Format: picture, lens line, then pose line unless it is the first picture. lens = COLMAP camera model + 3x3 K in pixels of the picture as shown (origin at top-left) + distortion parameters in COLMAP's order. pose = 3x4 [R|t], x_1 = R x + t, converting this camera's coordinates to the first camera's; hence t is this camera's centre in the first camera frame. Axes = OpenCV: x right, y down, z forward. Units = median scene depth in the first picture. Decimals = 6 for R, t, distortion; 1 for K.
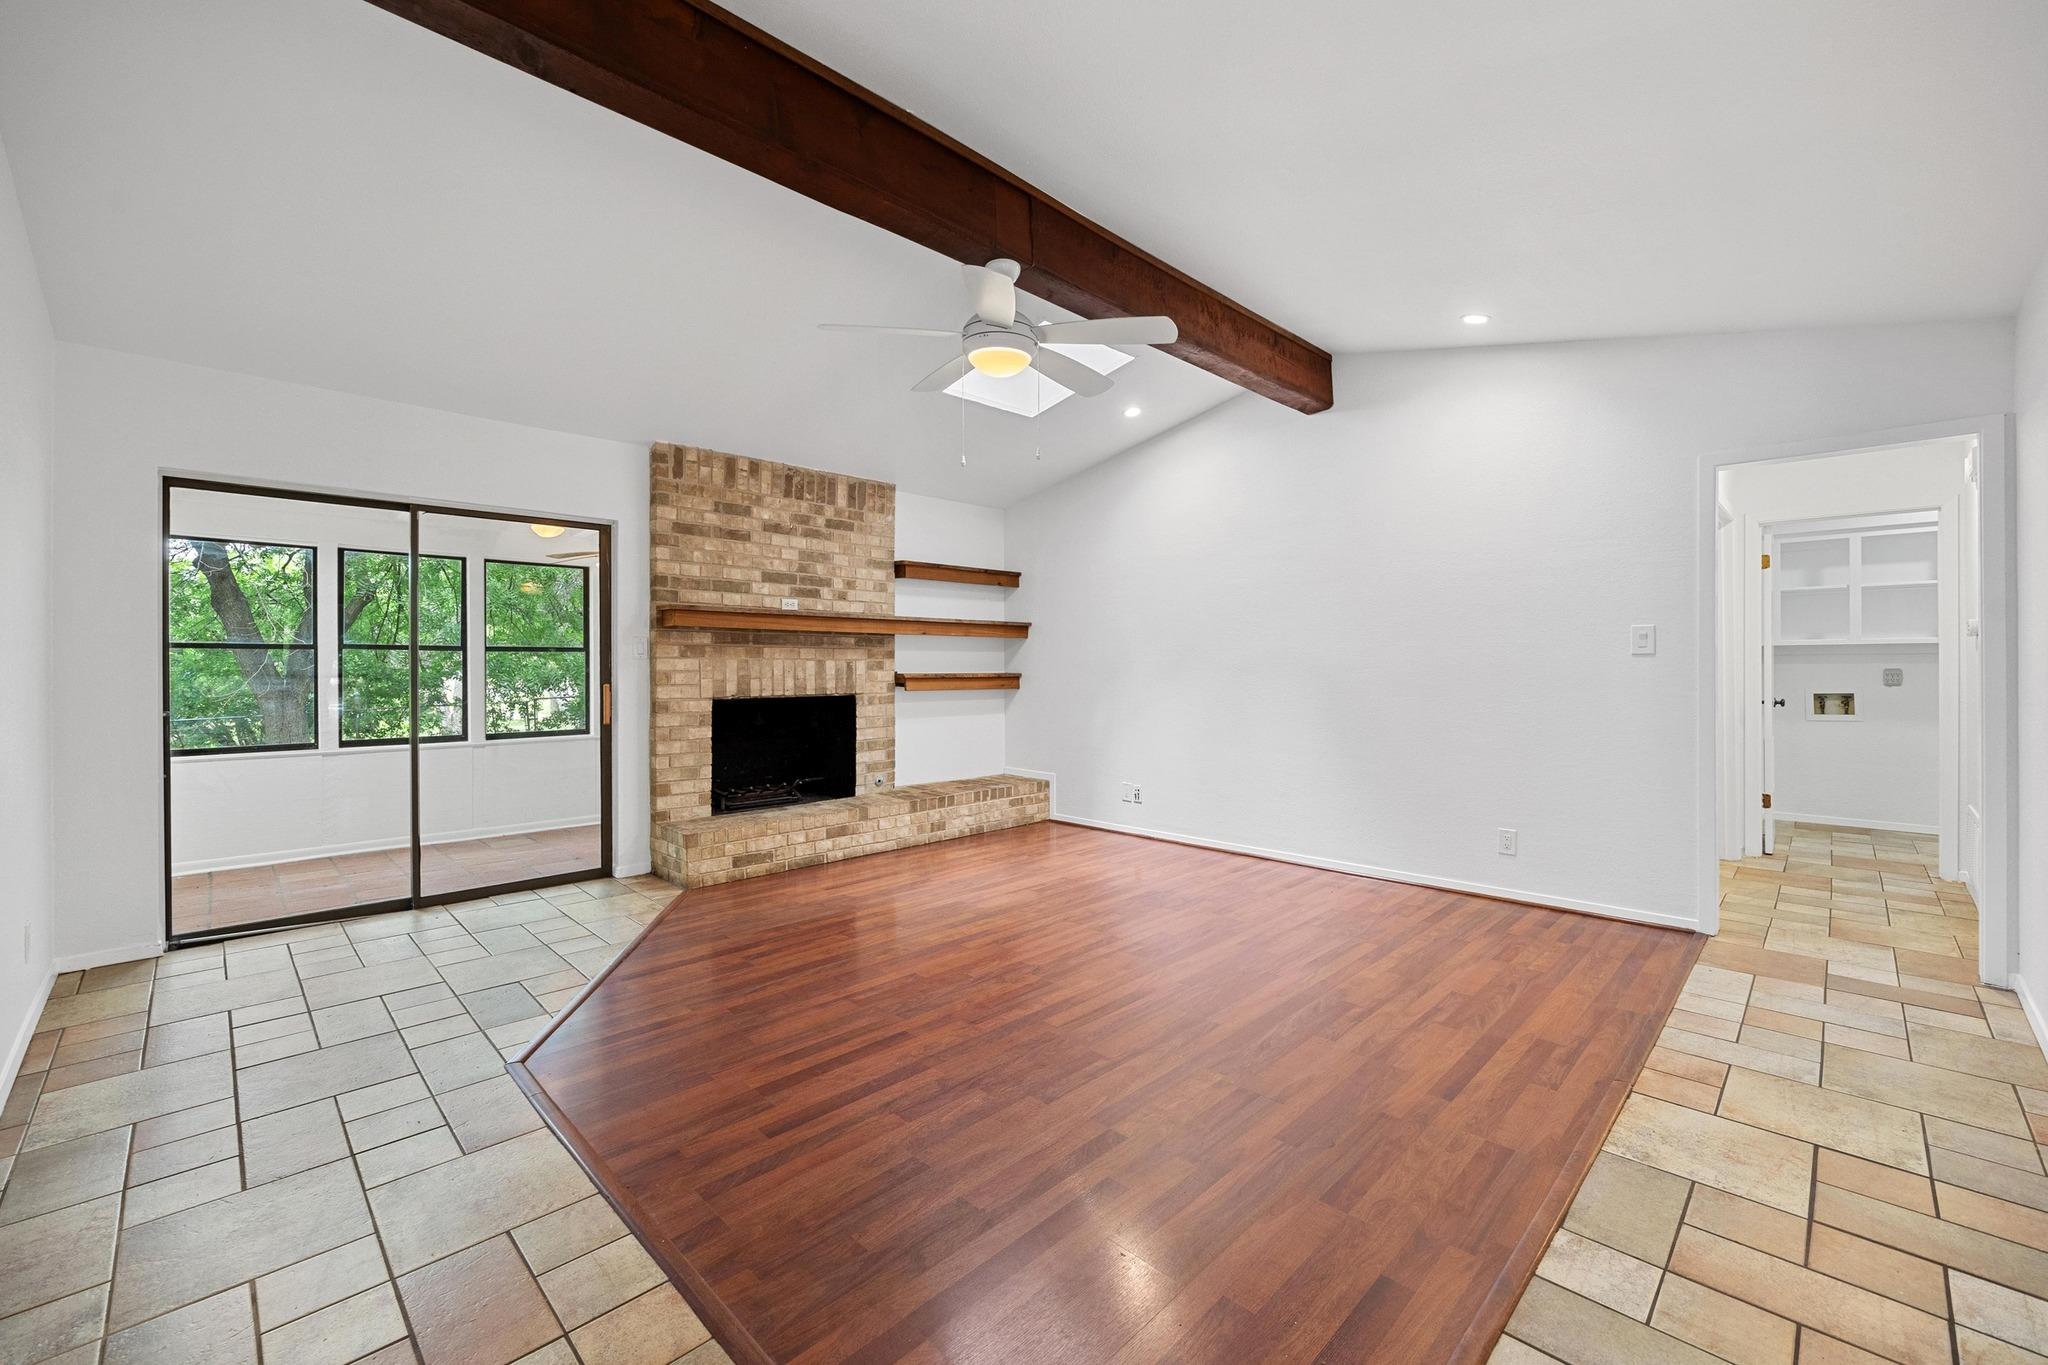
lens RADIAL K [[831.4, 0, 1026.0], [0, 831.4, 666.2], [0, 0, 1]] dist [-0.003309, -0.000877]
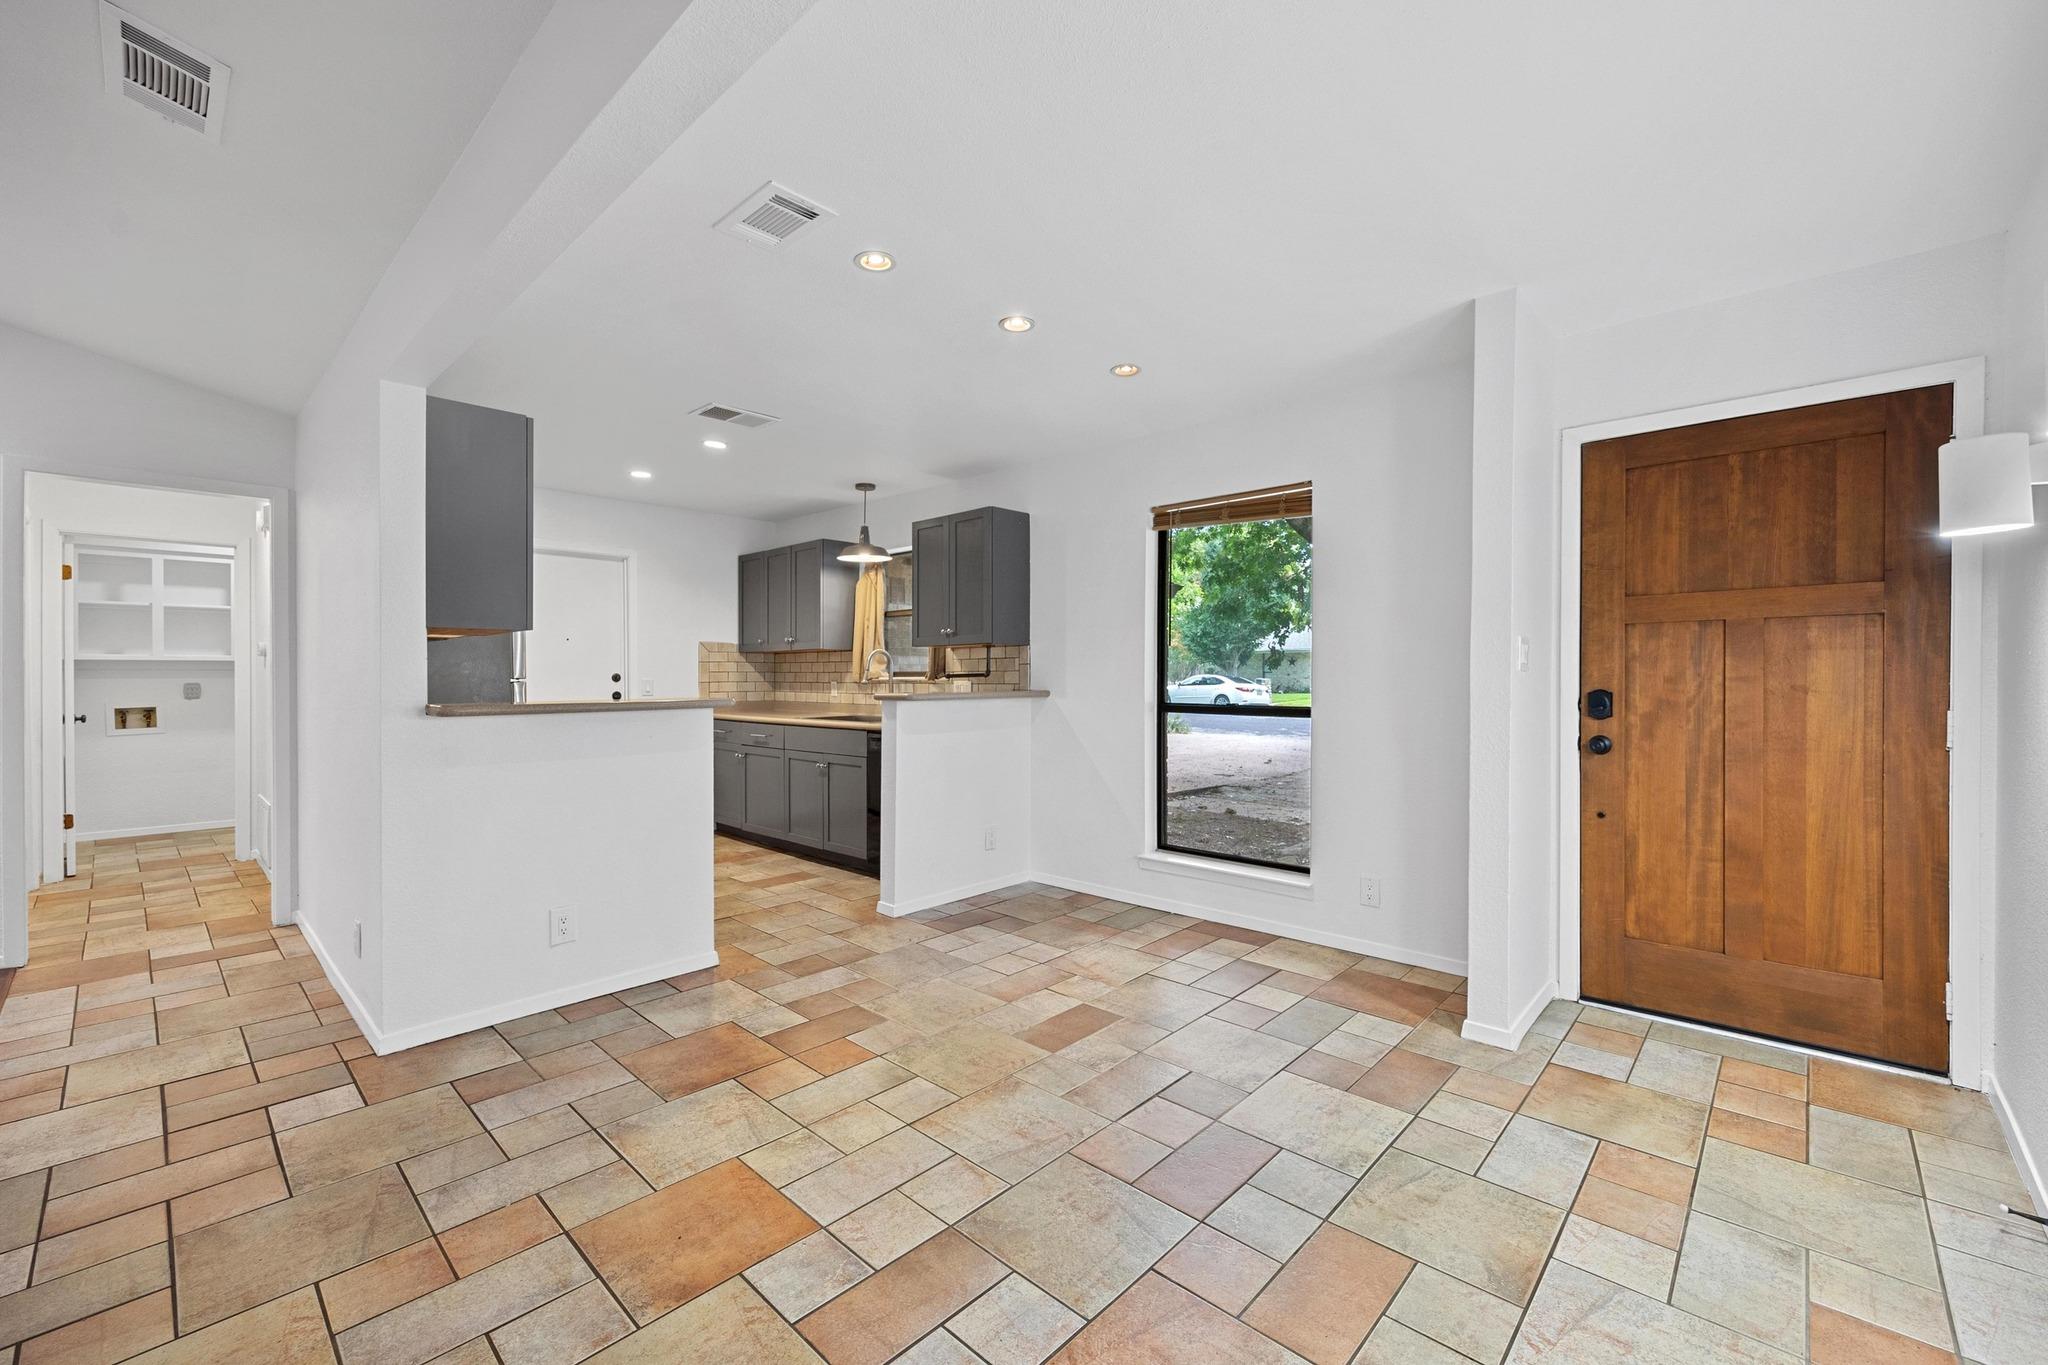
lens RADIAL K [[831.4, 0, 1026.4], [0, 831.4, 678.9], [0, 0, 1]] dist [-0.003309, -0.000877]
pose [[-0.036984, 0.000479, 0.999316, -0.125244], [0.003616, 0.999993, -0.000346, 0.002389], [-0.999309, 0.003601, -0.036985, -0.089249]]
